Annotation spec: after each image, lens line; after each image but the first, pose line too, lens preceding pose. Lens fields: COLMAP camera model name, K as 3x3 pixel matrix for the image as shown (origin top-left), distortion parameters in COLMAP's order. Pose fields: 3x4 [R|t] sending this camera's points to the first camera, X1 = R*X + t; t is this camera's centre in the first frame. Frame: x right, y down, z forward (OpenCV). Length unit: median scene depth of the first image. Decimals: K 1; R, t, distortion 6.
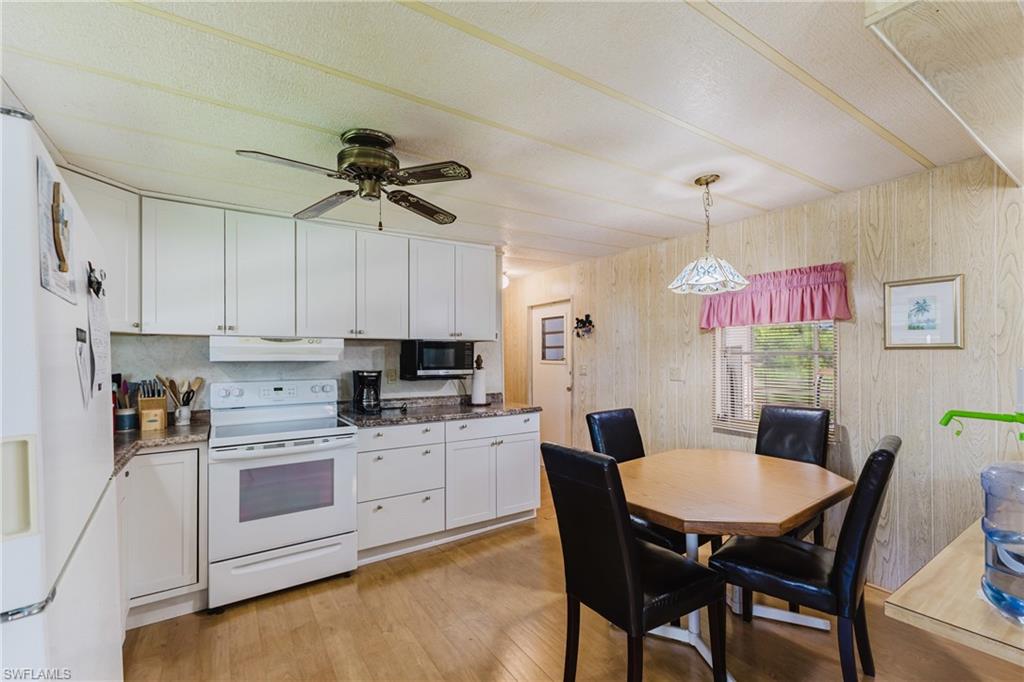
lens RADIAL K [[436.5, 0, 510.6], [0, 436.5, 335.0], [0, 0, 1]] dist [0.004179, -0.000149]
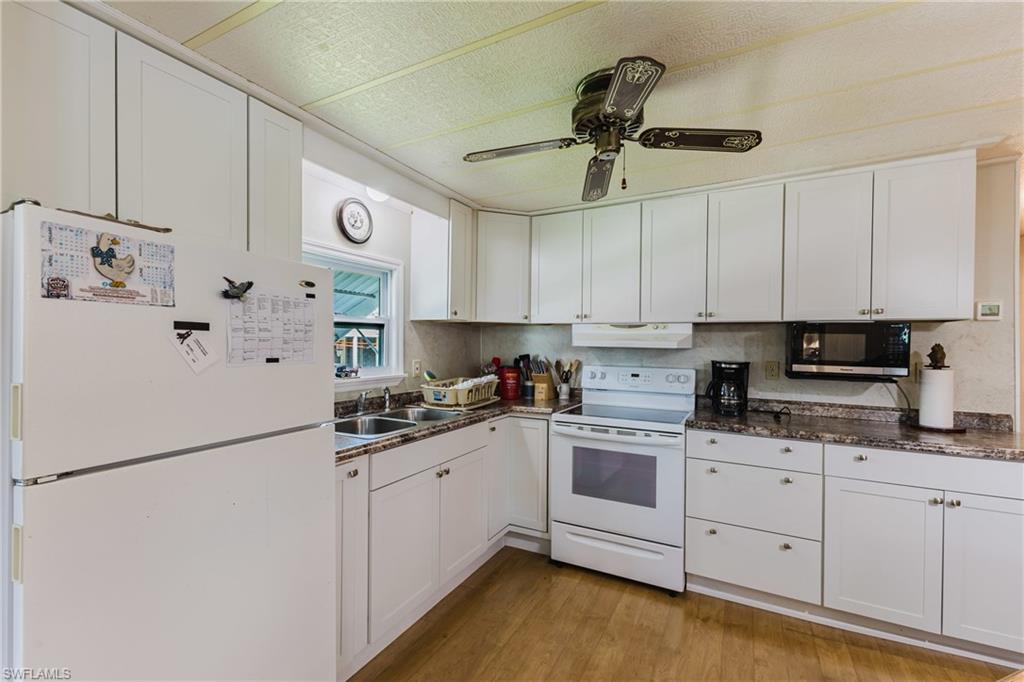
lens RADIAL K [[436.5, 0, 510.6], [0, 436.5, 335.0], [0, 0, 1]] dist [0.004179, -0.000149]
pose [[0.482563, -0.004608, -0.875849, 0.214923], [0.030459, 0.999470, 0.011524, 0.011650], [0.875331, -0.032238, 0.482447, 0.281711]]
